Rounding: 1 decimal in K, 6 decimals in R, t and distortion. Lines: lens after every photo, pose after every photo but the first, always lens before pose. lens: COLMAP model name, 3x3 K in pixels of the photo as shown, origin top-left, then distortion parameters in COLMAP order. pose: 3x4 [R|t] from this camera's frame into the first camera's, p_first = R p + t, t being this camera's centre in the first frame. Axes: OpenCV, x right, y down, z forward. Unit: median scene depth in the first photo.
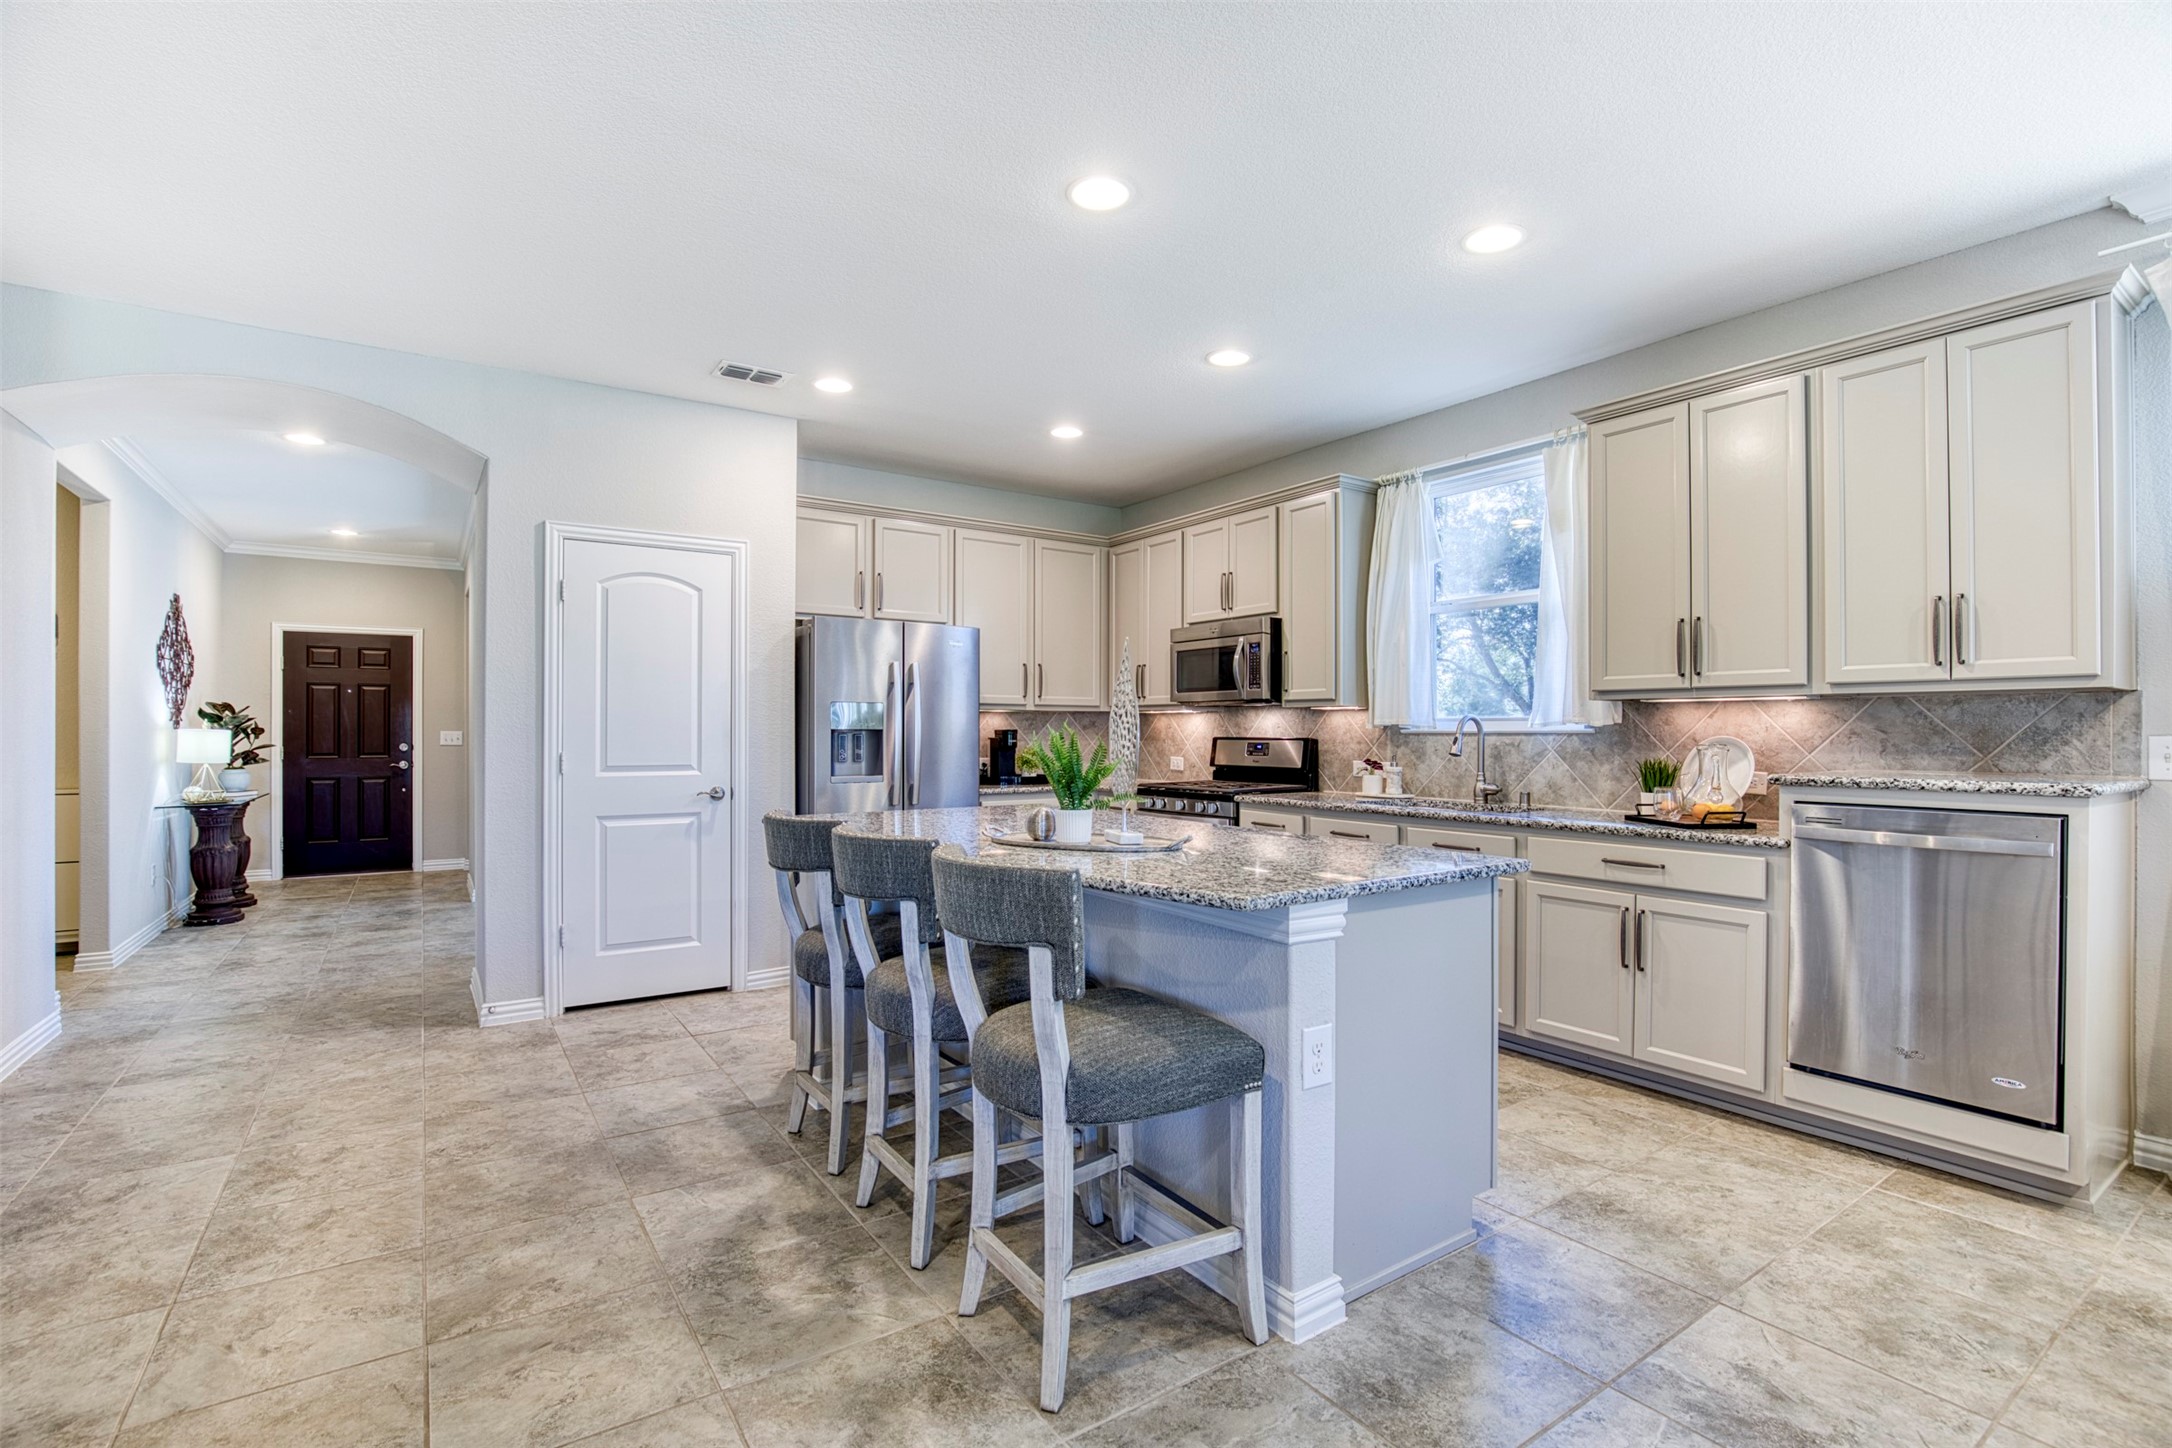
lens RADIAL K [[995.0, 0, 1090.1], [0, 995.0, 727.6], [0, 0, 1]] dist [-0.019575, 0.001377]
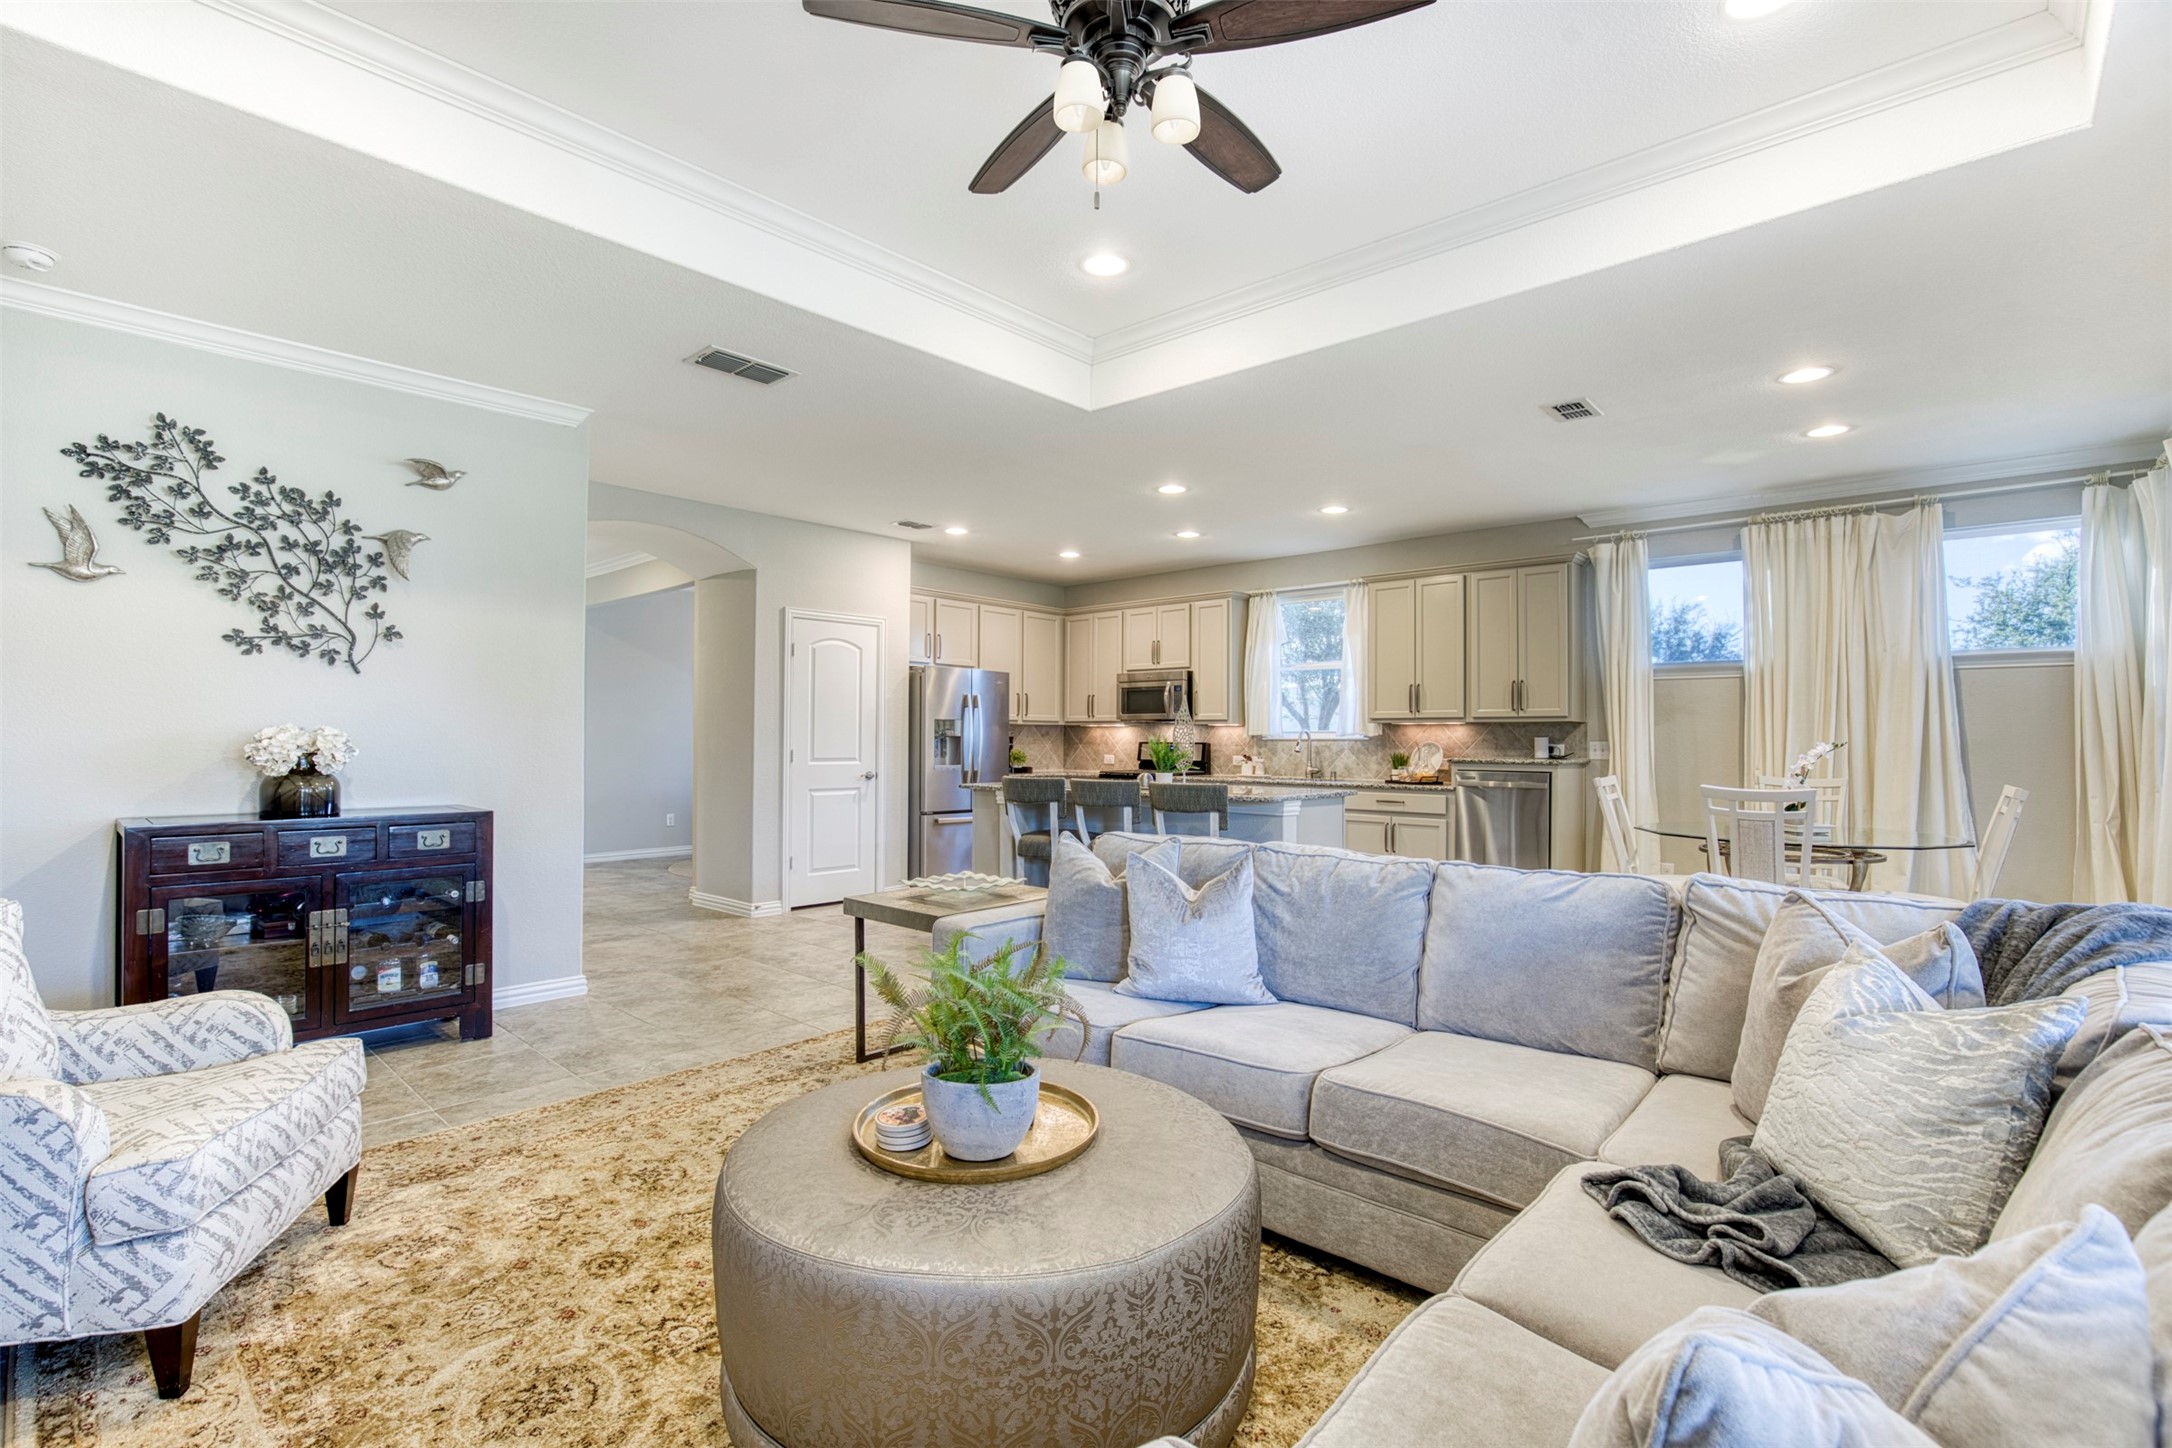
lens RADIAL K [[995.0, 0, 1083.6], [0, 995.0, 727.9], [0, 0, 1]] dist [-0.019575, 0.001377]
pose [[0.972505, 0.005980, 0.232805, -0.410442], [-0.004218, 0.999959, -0.008066, 0.000244], [-0.232844, 0.006863, 0.972490, -0.641510]]
